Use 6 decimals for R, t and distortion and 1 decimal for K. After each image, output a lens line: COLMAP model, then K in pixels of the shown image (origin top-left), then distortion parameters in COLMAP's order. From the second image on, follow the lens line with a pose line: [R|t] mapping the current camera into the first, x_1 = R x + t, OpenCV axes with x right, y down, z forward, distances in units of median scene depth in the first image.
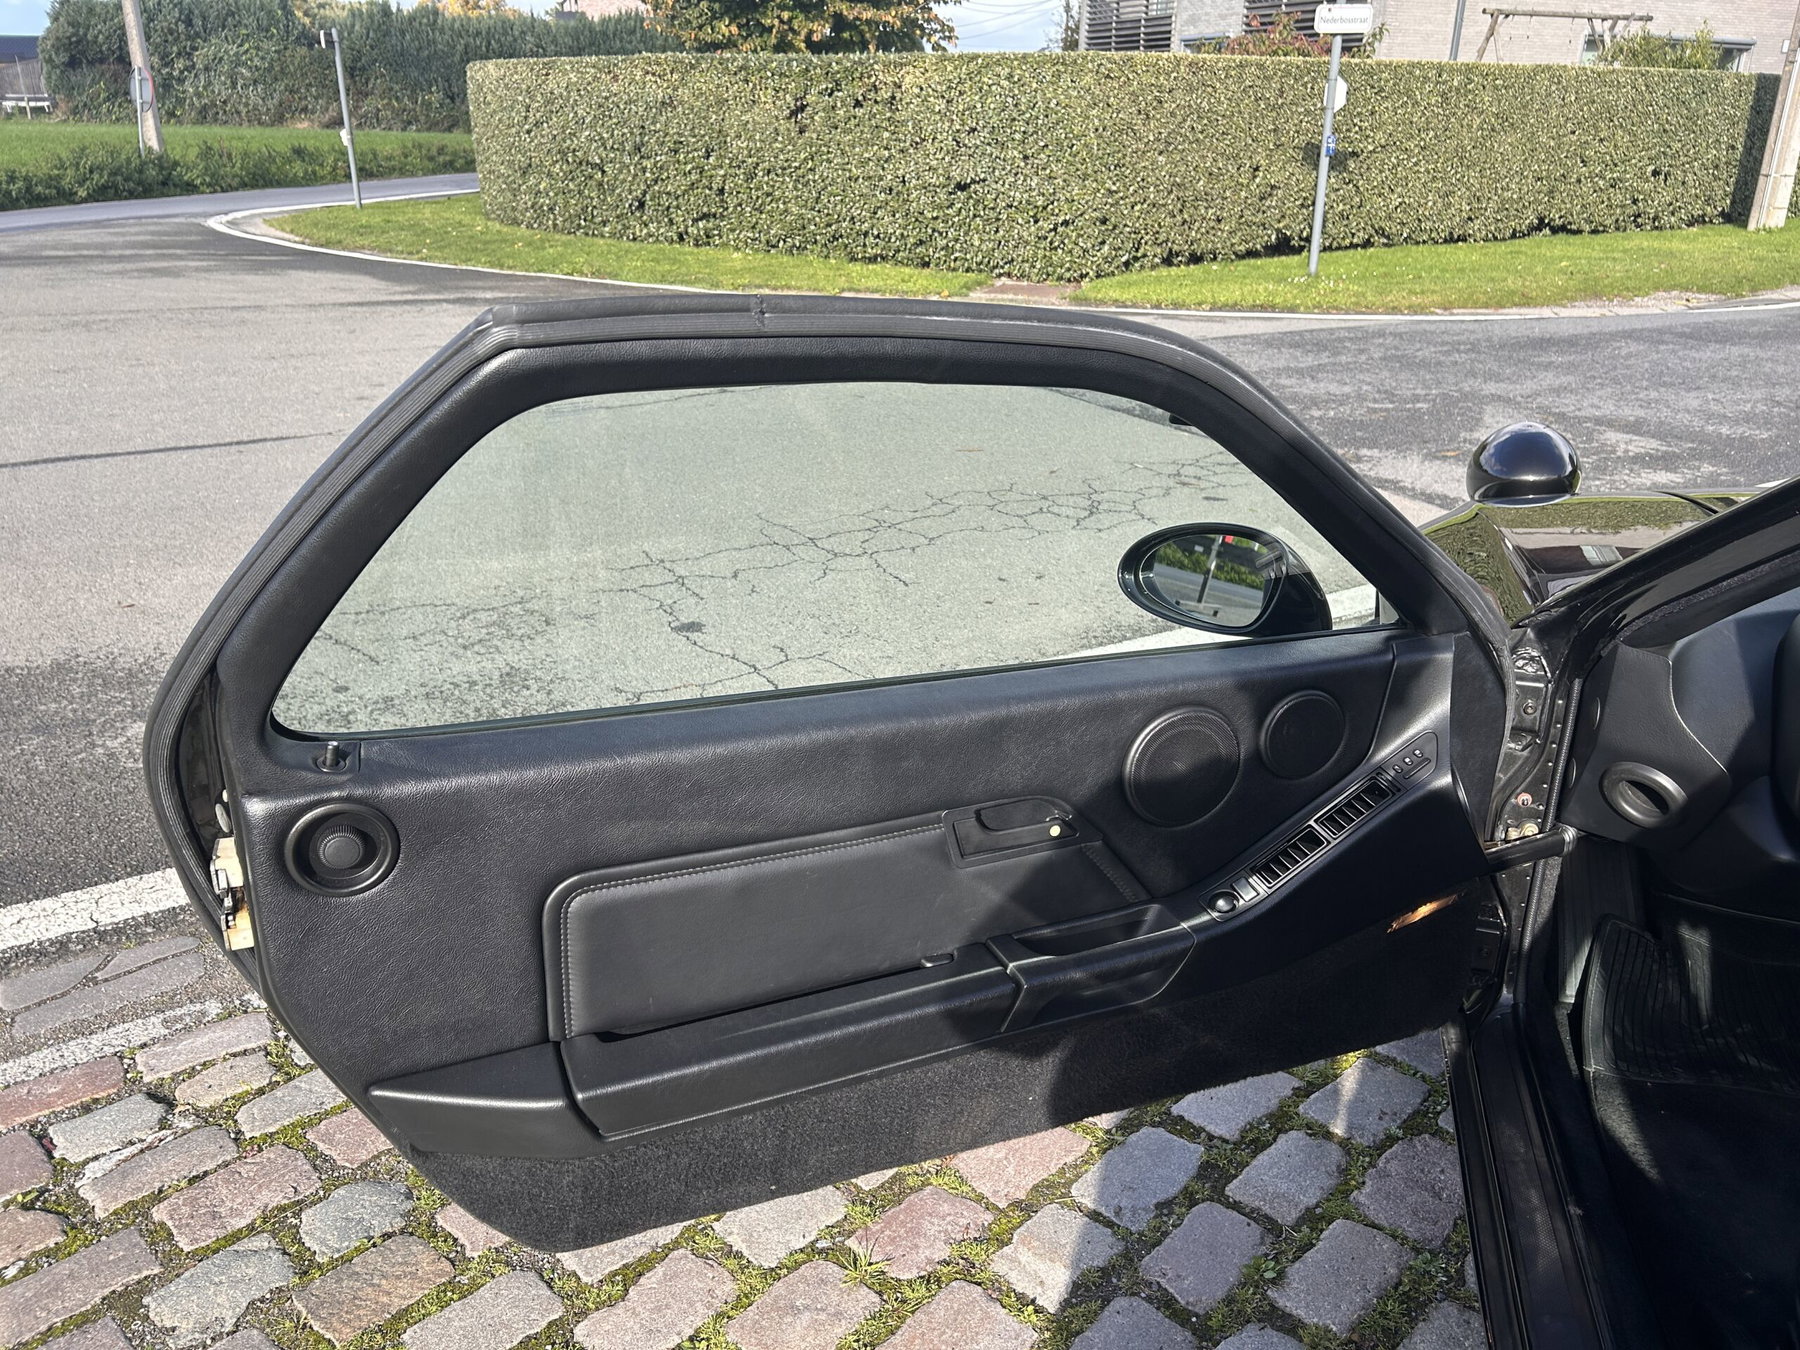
lens RADIAL K [[1342.9, 0, 900.2], [0, 1342.9, 683.9], [0, 0, 1]] dist [0.069357, -0.083922]
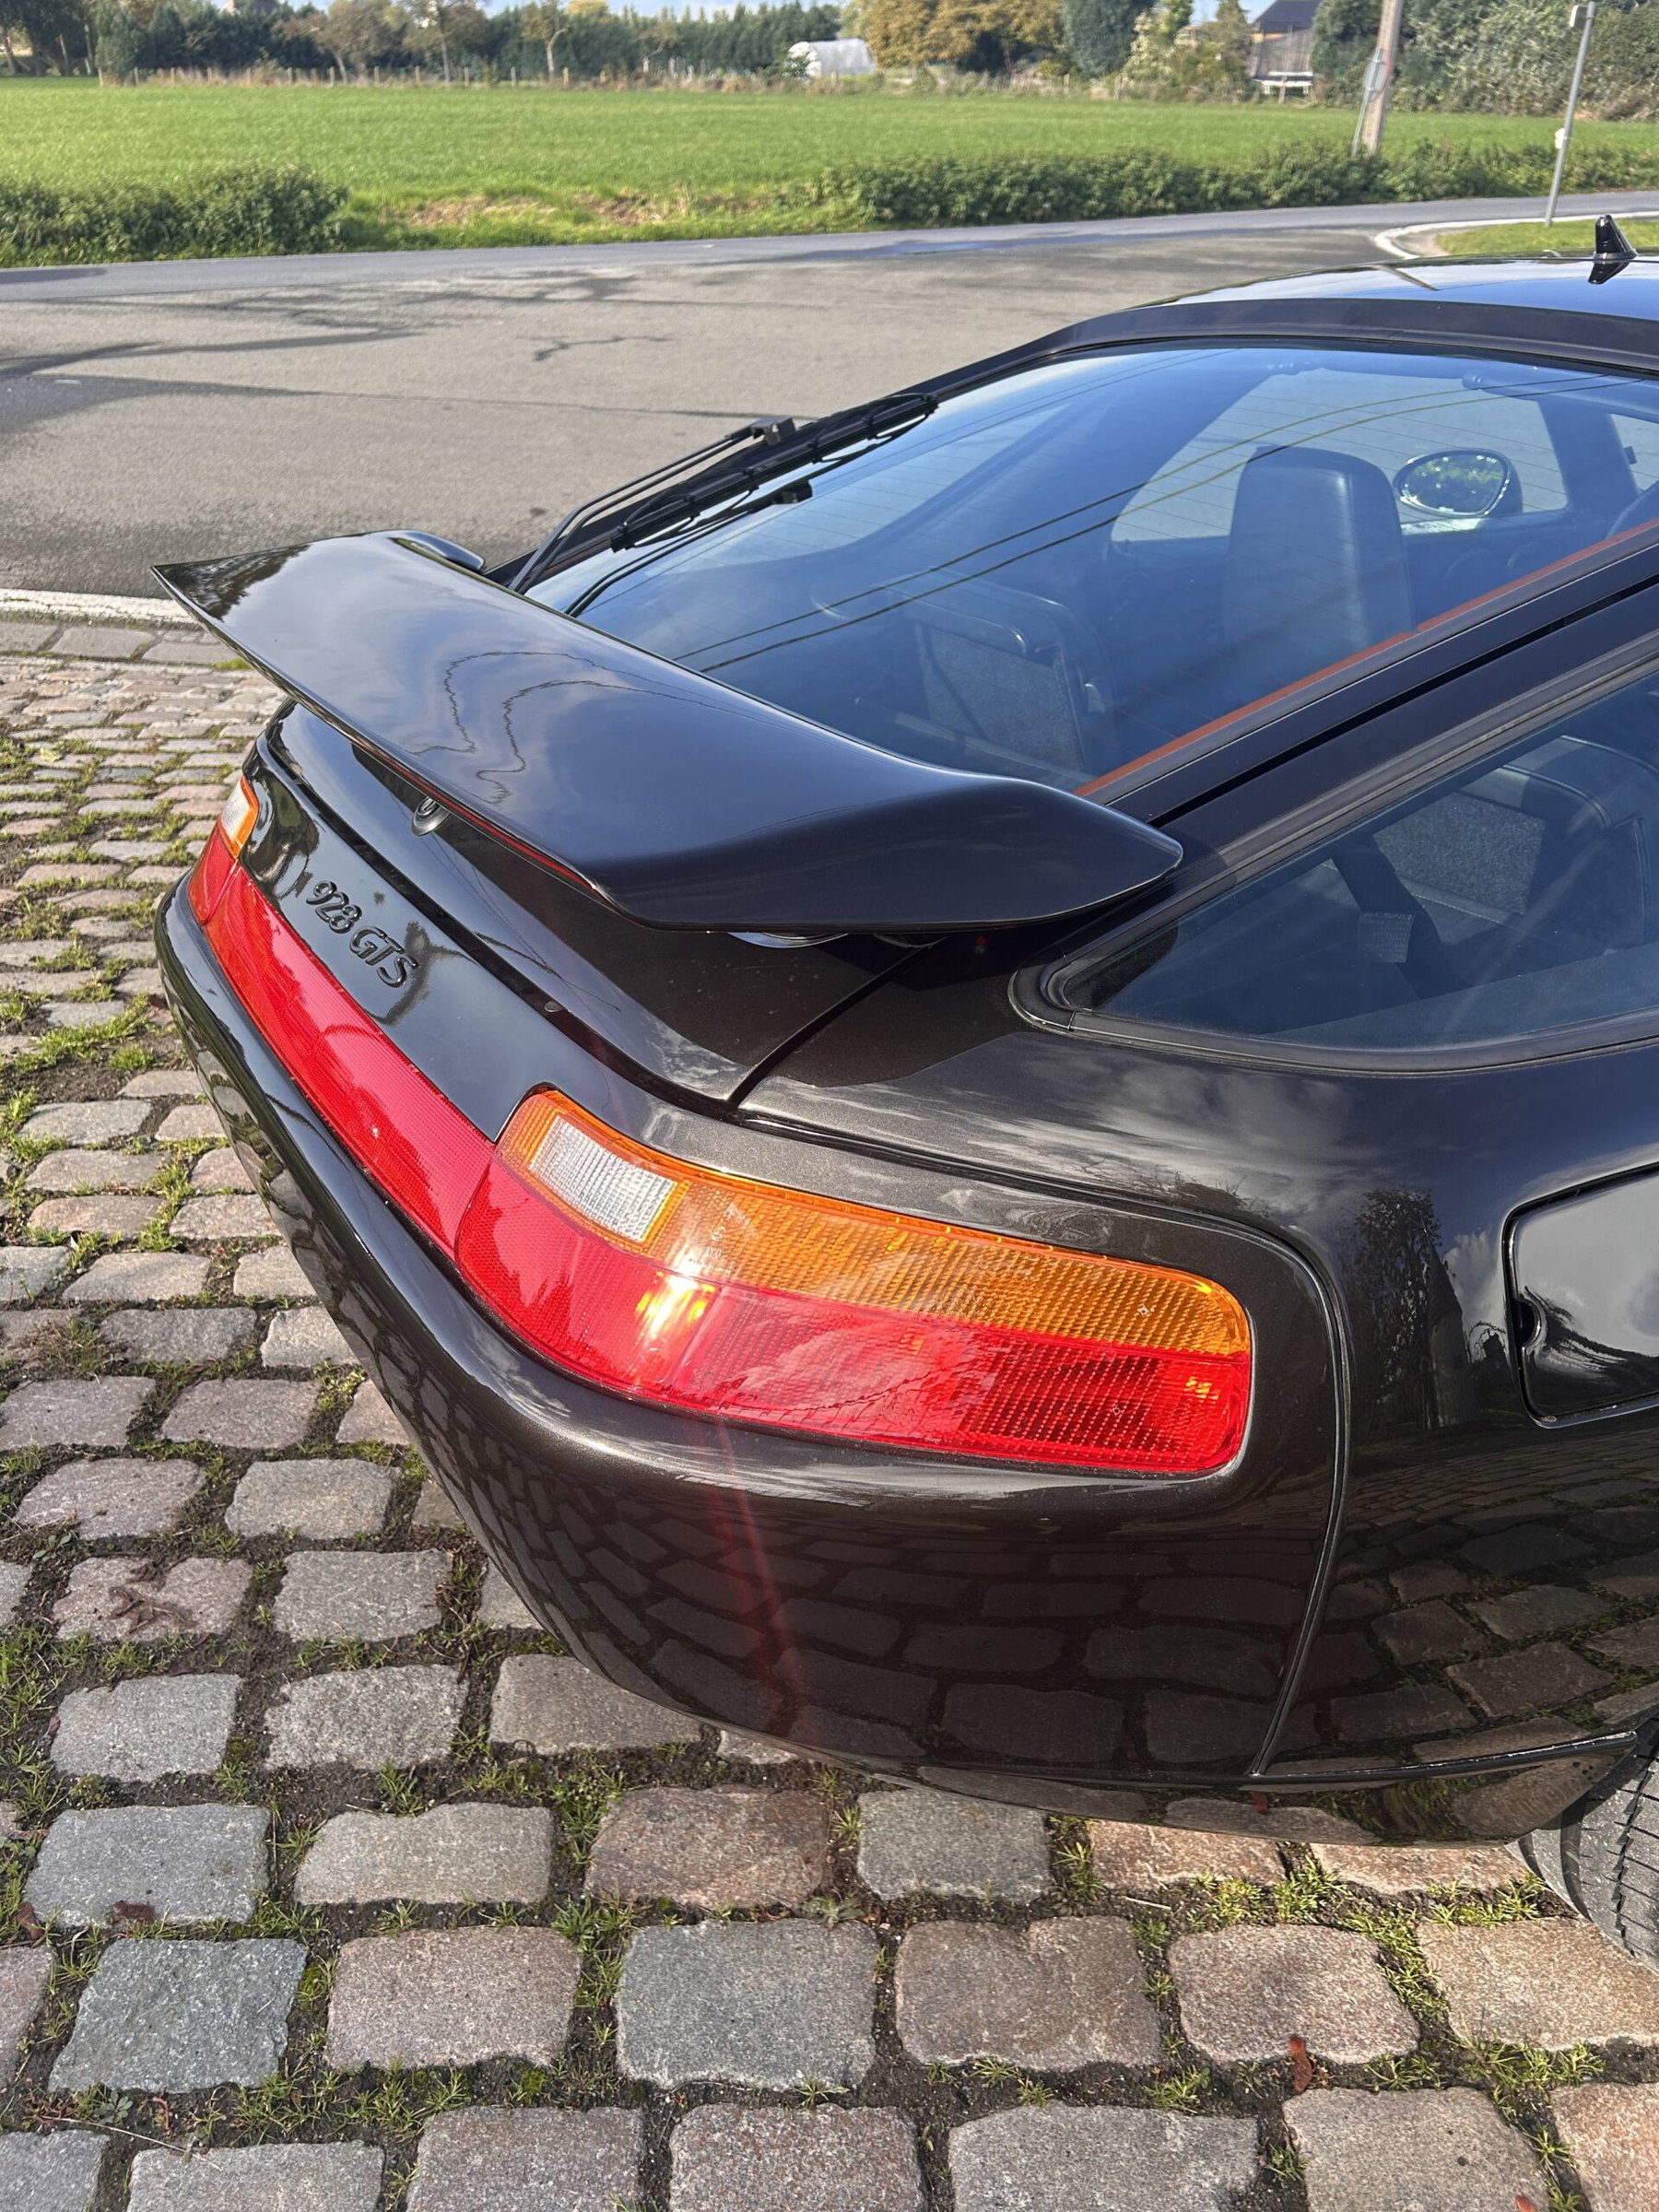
lens RADIAL K [[1650.2, 0, 832.9], [0, 1650.2, 1114.0], [0, 0, 1]] dist [0.069357, -0.083922]
pose [[0.718262, 0.360431, -0.595138, 0.078130], [-0.266565, 0.932649, 0.243123, 0.023825], [0.642684, -0.015983, 0.765964, -0.071856]]
